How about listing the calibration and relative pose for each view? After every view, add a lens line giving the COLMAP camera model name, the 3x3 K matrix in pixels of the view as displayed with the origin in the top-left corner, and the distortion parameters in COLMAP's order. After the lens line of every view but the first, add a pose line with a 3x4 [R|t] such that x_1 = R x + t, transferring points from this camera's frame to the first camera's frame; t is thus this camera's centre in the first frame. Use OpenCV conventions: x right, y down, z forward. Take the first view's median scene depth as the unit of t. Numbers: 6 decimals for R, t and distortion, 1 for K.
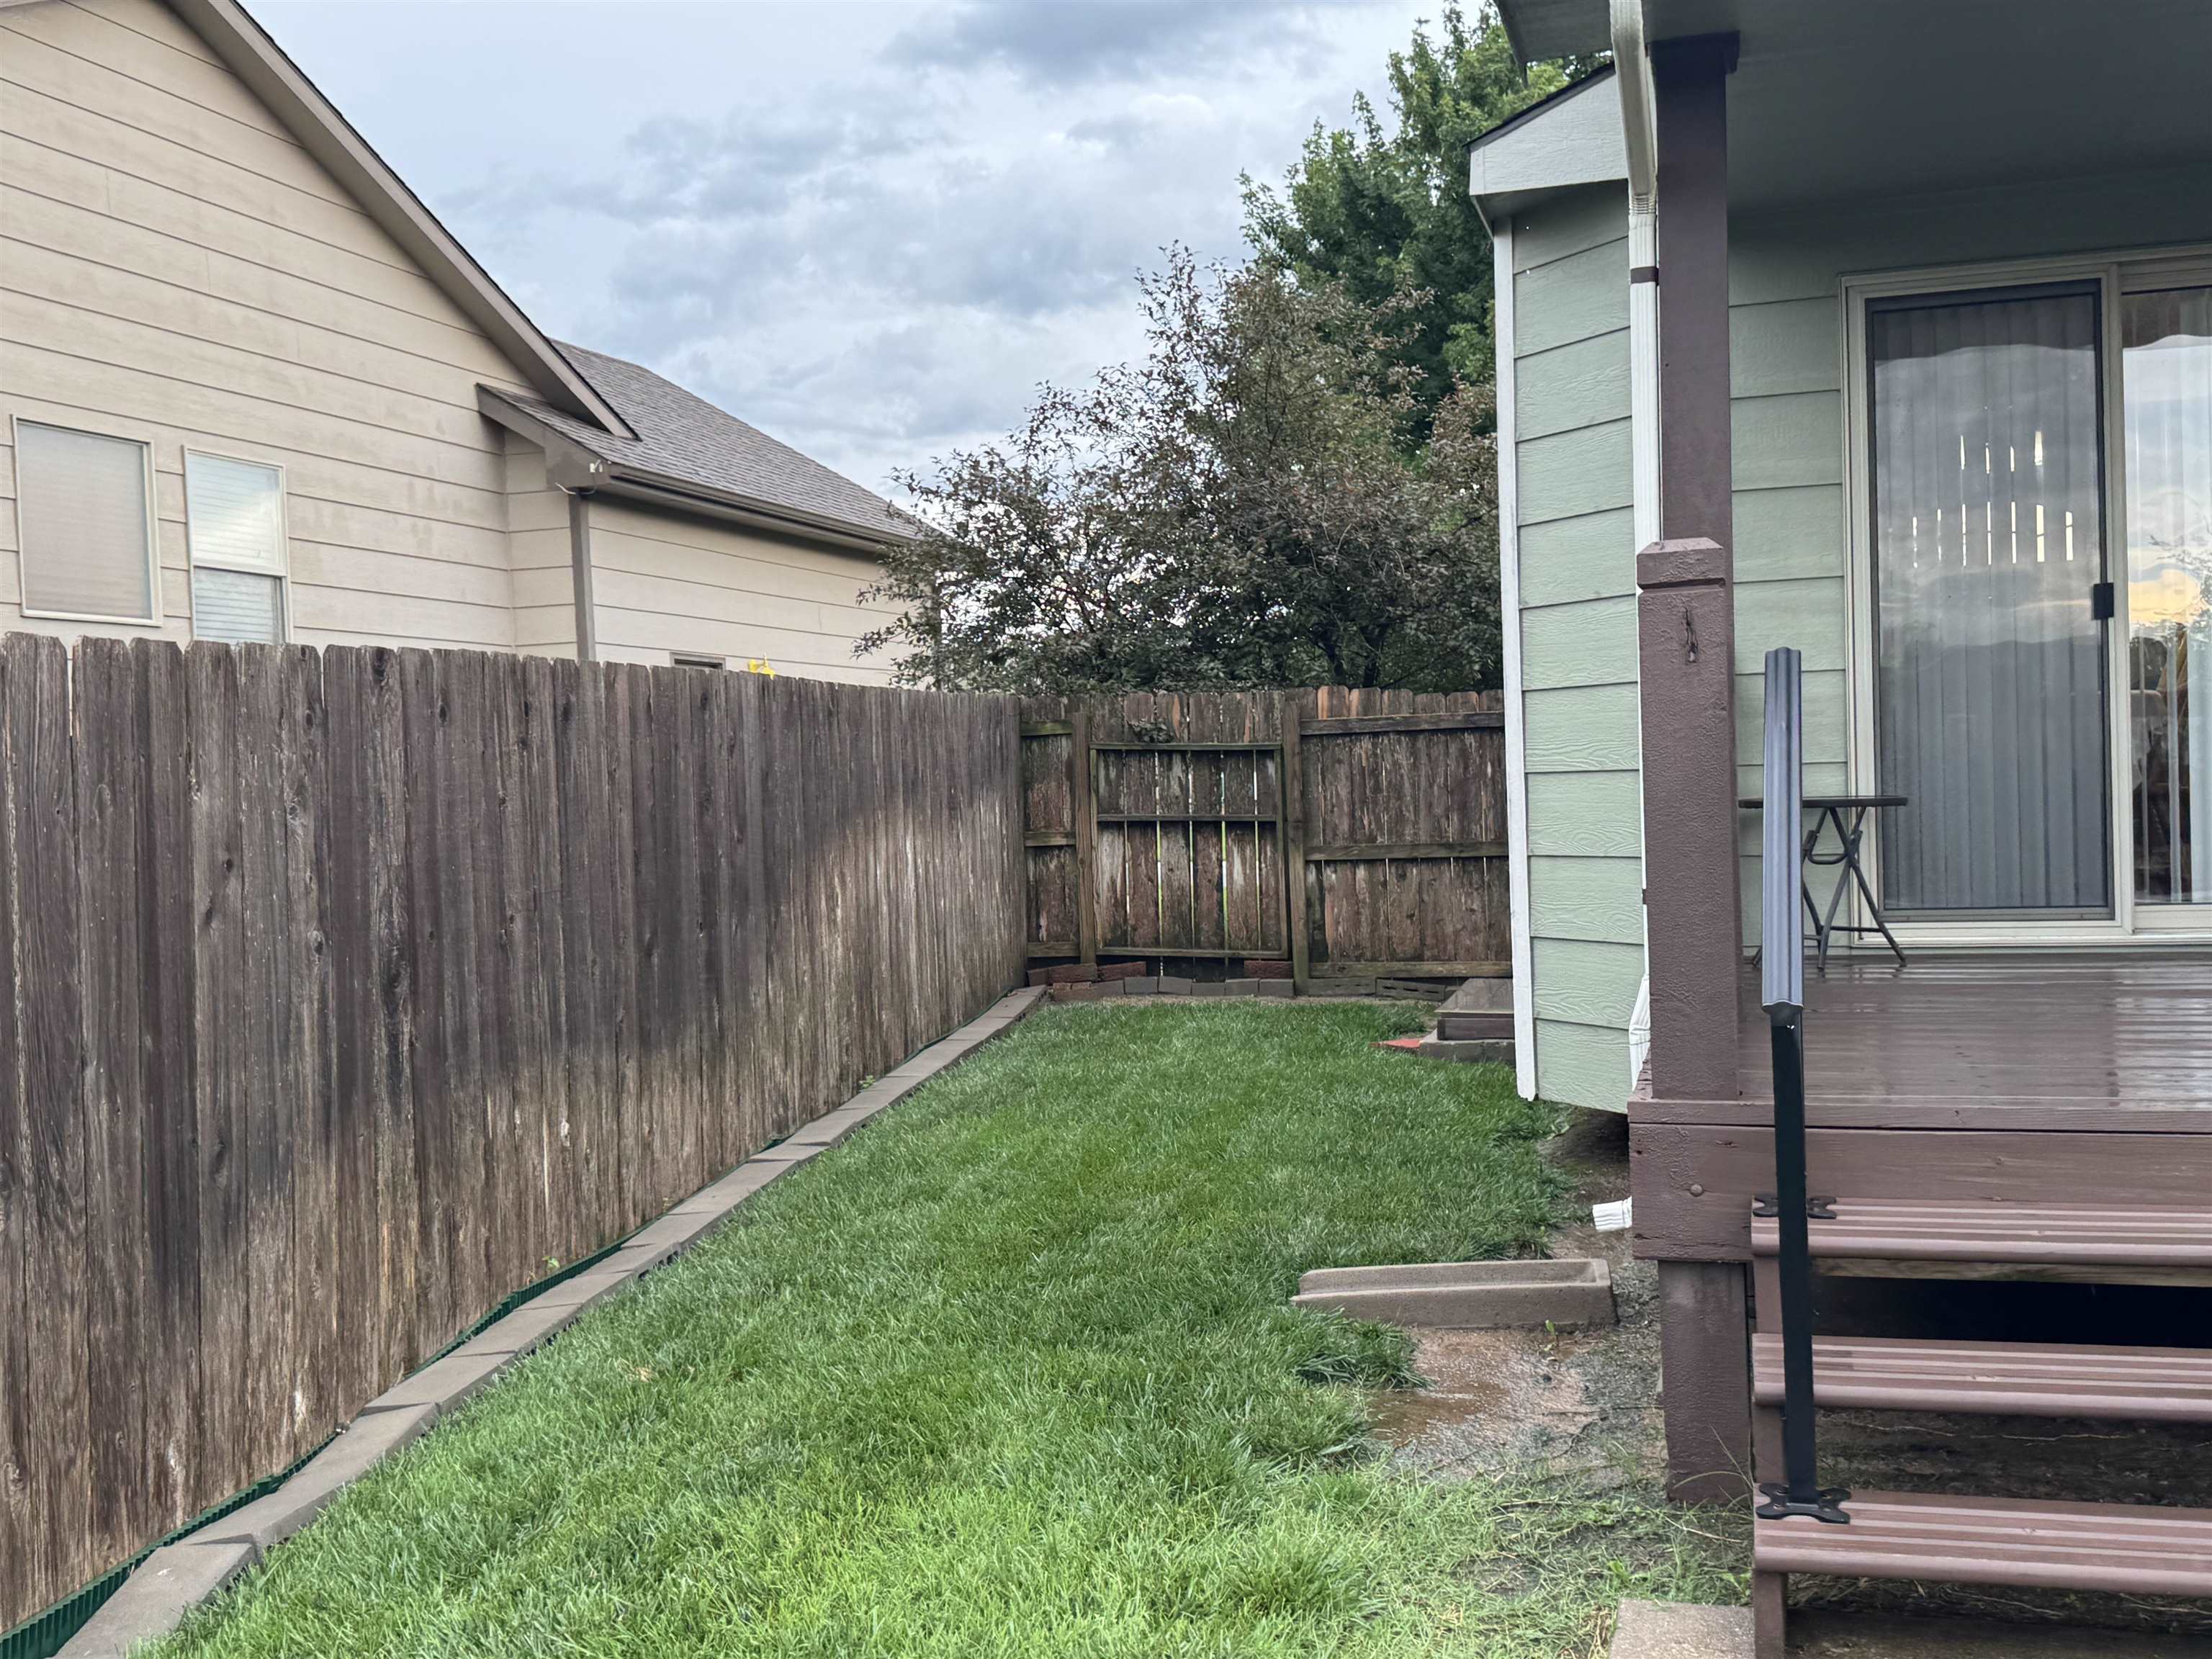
lens RADIAL K [[2258.2, 0, 1106.0], [0, 2258.2, 829.5], [0, 0, 1]] dist [0.263475, -0.645921]
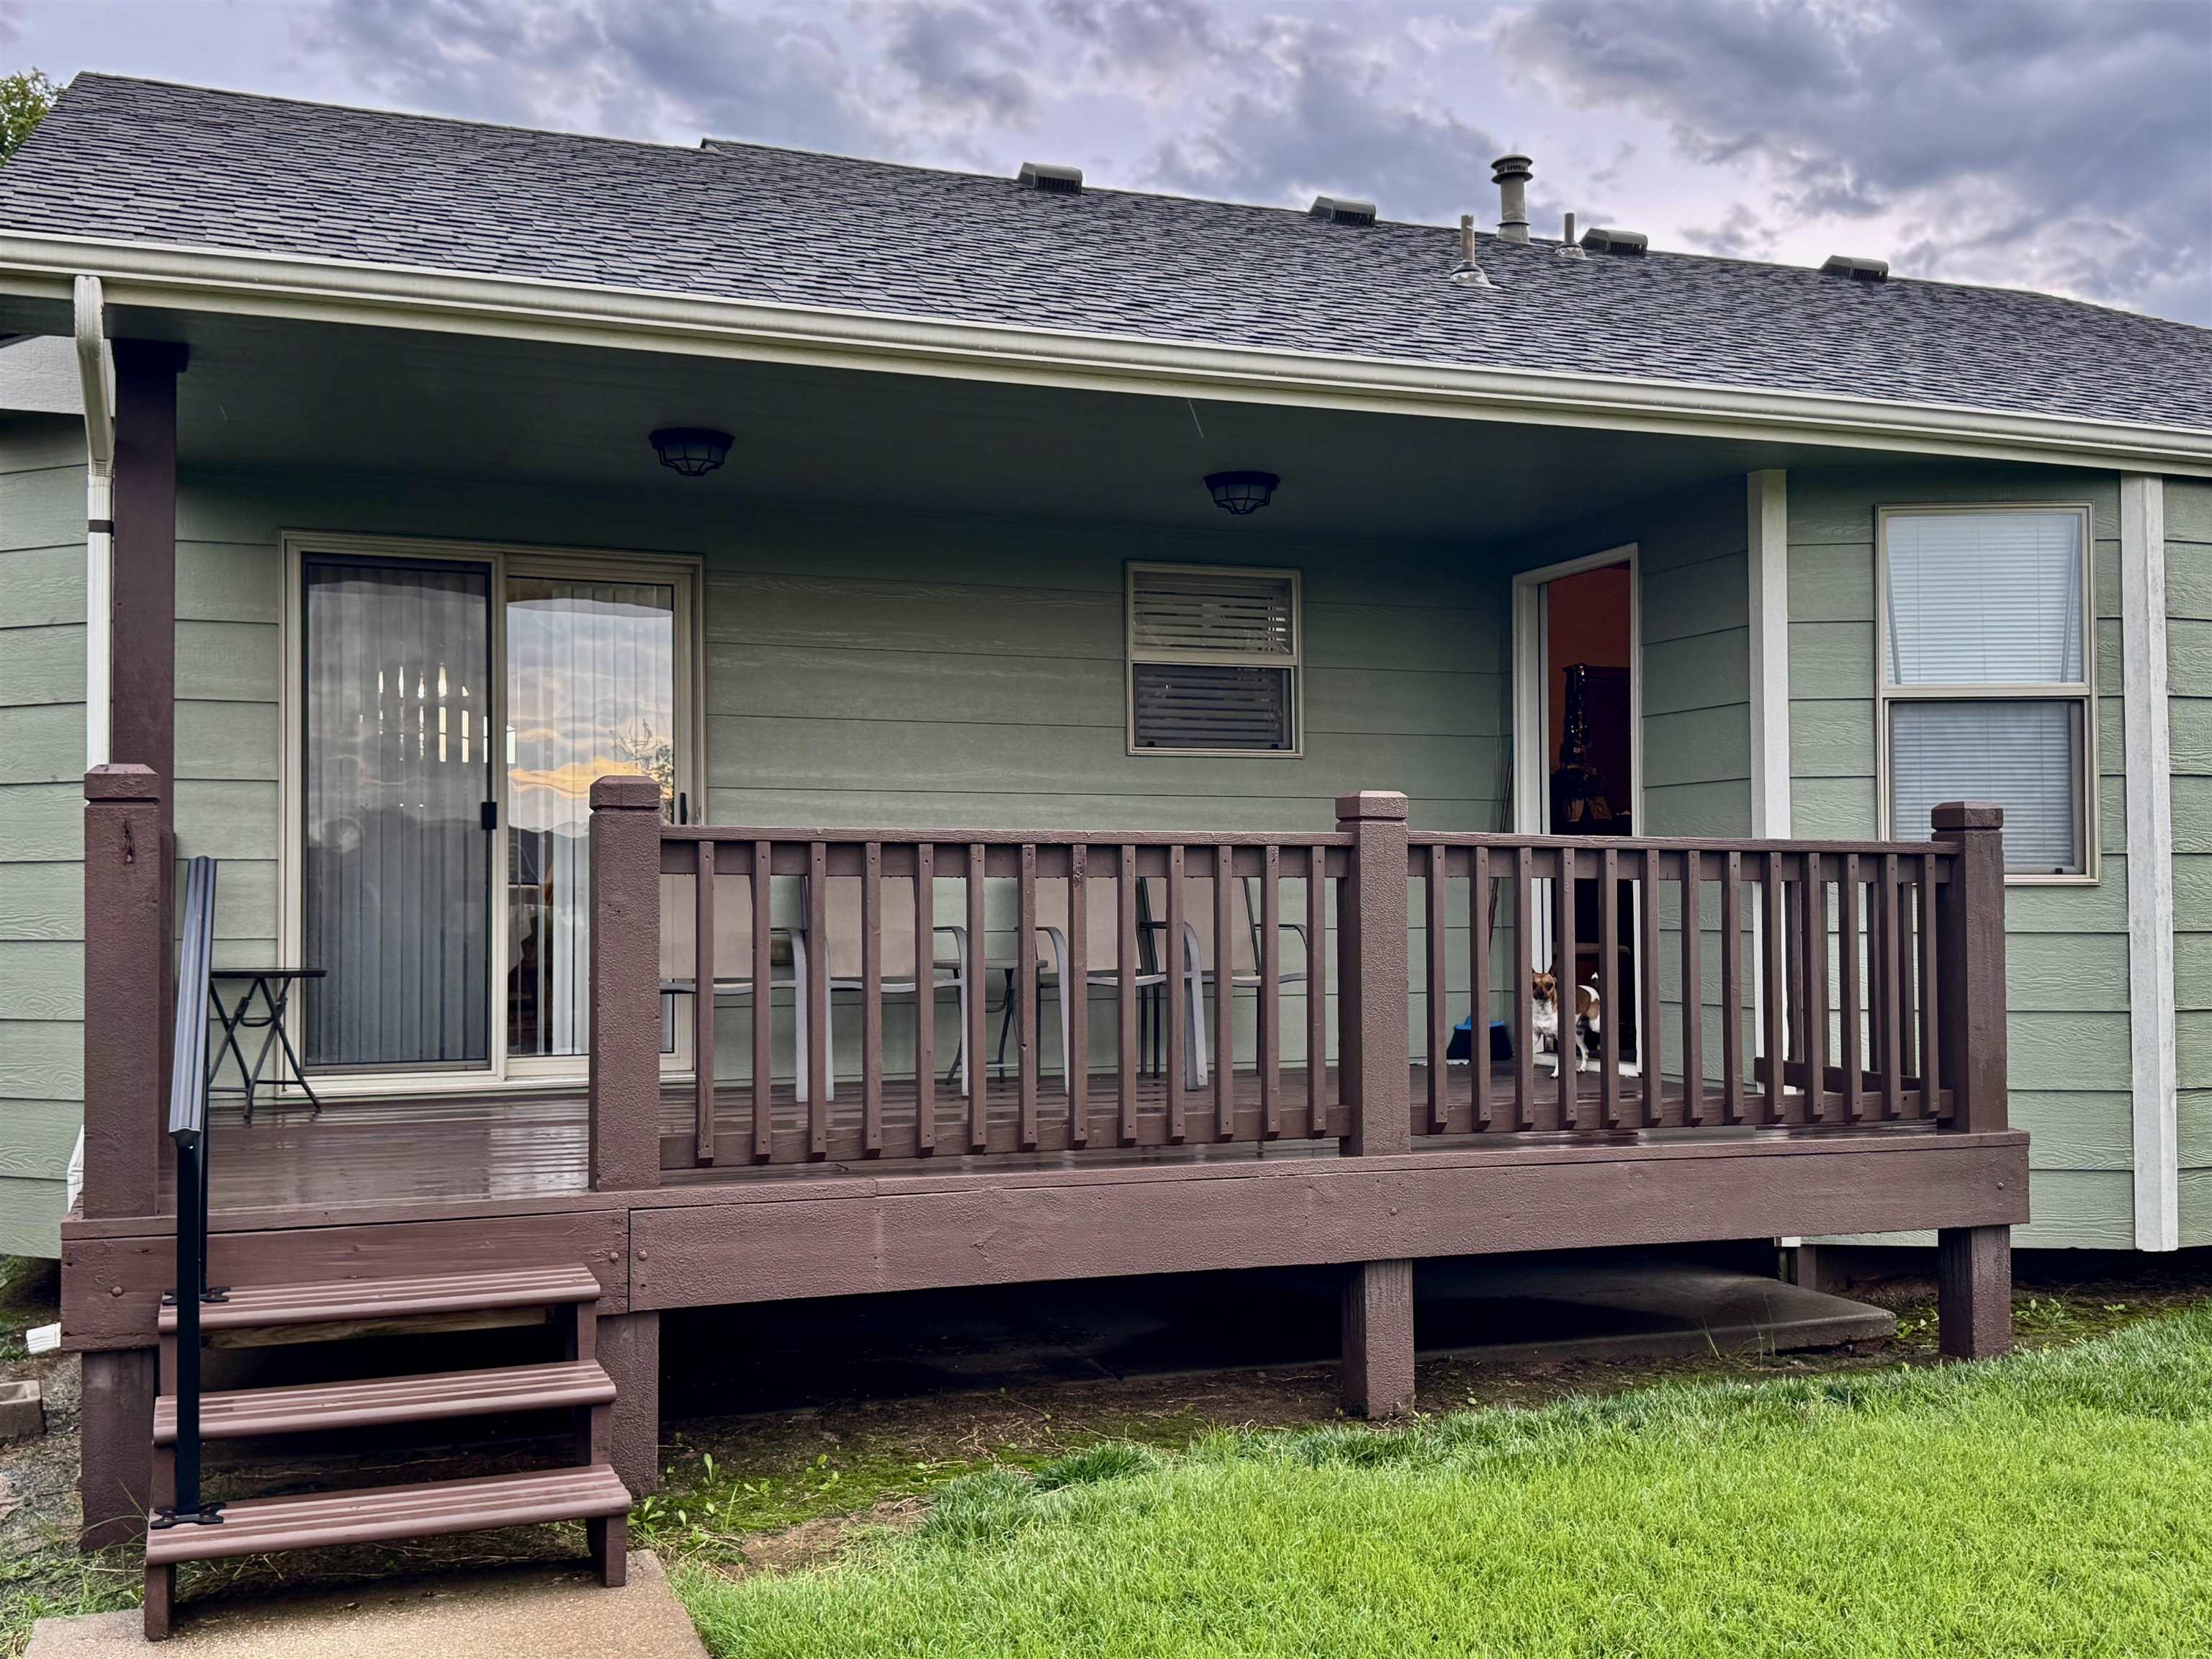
lens RADIAL K [[2379.8, 0, 1222.6], [0, 2379.8, 833.2], [0, 0, 1]] dist [0.027826, -0.065814]
pose [[0.786516, 0.044612, 0.615957, -0.058932], [-0.003274, 0.997675, -0.068079, -0.002380], [-0.617561, 0.051529, 0.784833, -0.297297]]
